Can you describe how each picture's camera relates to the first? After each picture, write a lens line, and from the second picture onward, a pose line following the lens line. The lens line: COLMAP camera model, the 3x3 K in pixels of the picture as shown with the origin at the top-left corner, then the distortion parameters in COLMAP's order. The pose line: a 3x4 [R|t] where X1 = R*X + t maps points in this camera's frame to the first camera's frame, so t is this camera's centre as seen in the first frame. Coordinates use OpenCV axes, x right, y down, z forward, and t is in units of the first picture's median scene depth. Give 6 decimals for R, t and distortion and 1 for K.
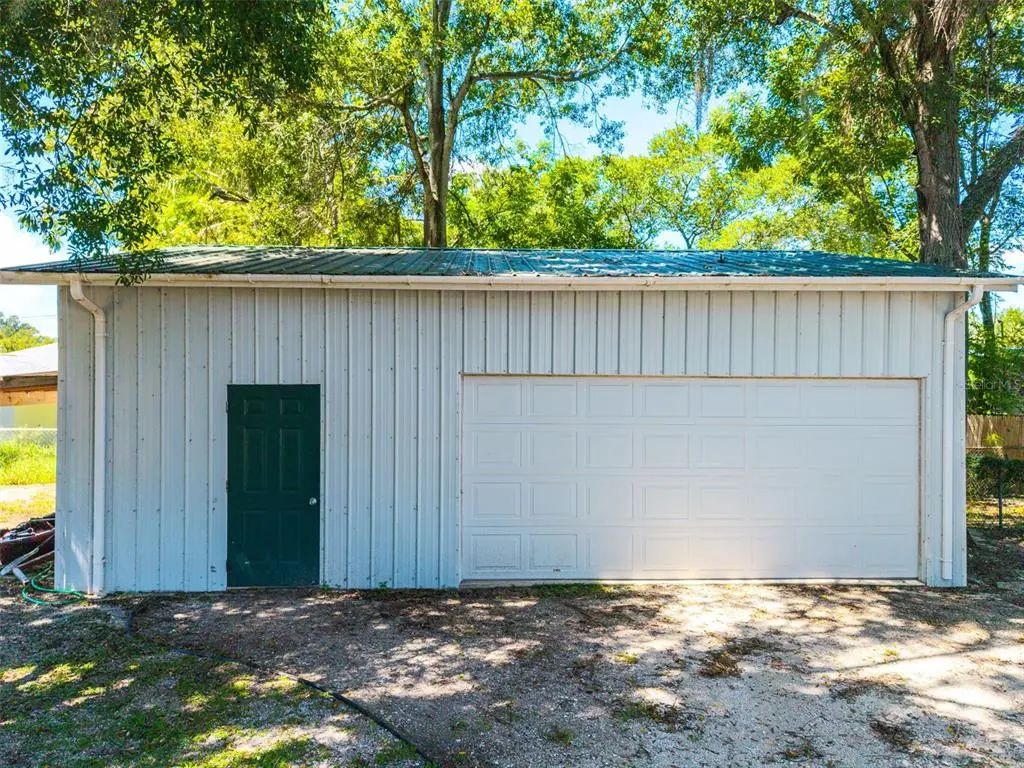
lens RADIAL K [[685.0, 0, 517.5], [0, 685.0, 380.8], [0, 0, 1]] dist [0.021326, -0.024786]
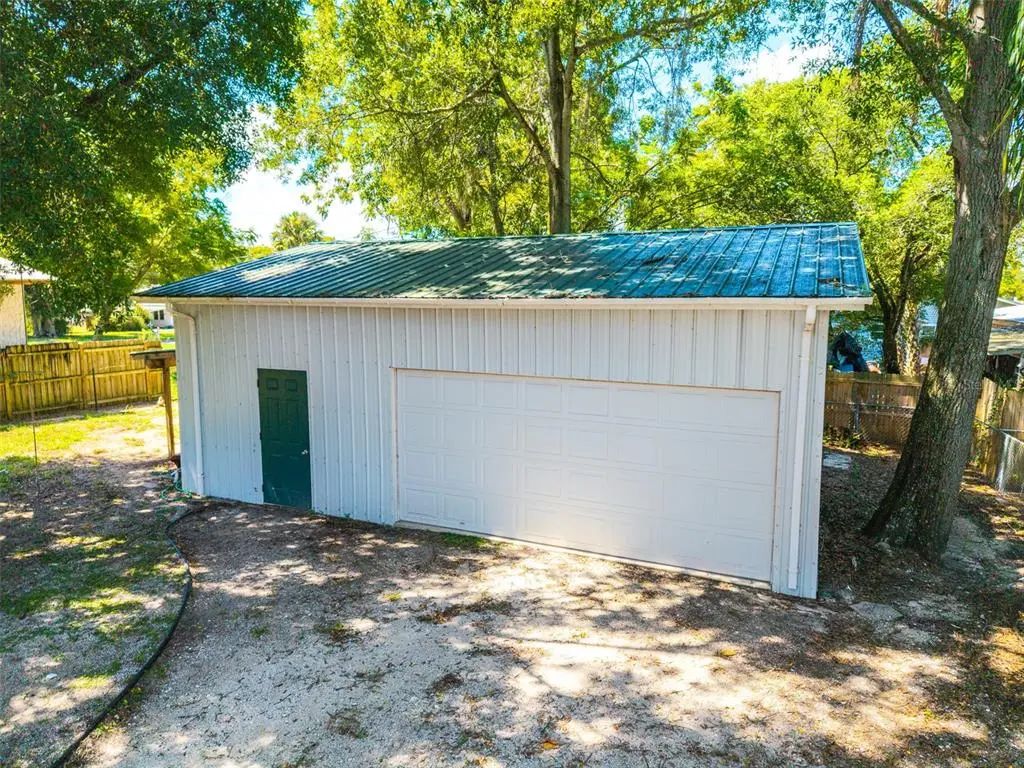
lens RADIAL K [[685.0, 0, 517.5], [0, 685.0, 380.8], [0, 0, 1]] dist [0.021326, -0.024786]
pose [[0.896371, 0.057176, -0.439602, 0.798214], [-0.001062, 0.991922, 0.126847, -0.170678], [0.443304, -0.113236, 0.889190, -0.061602]]
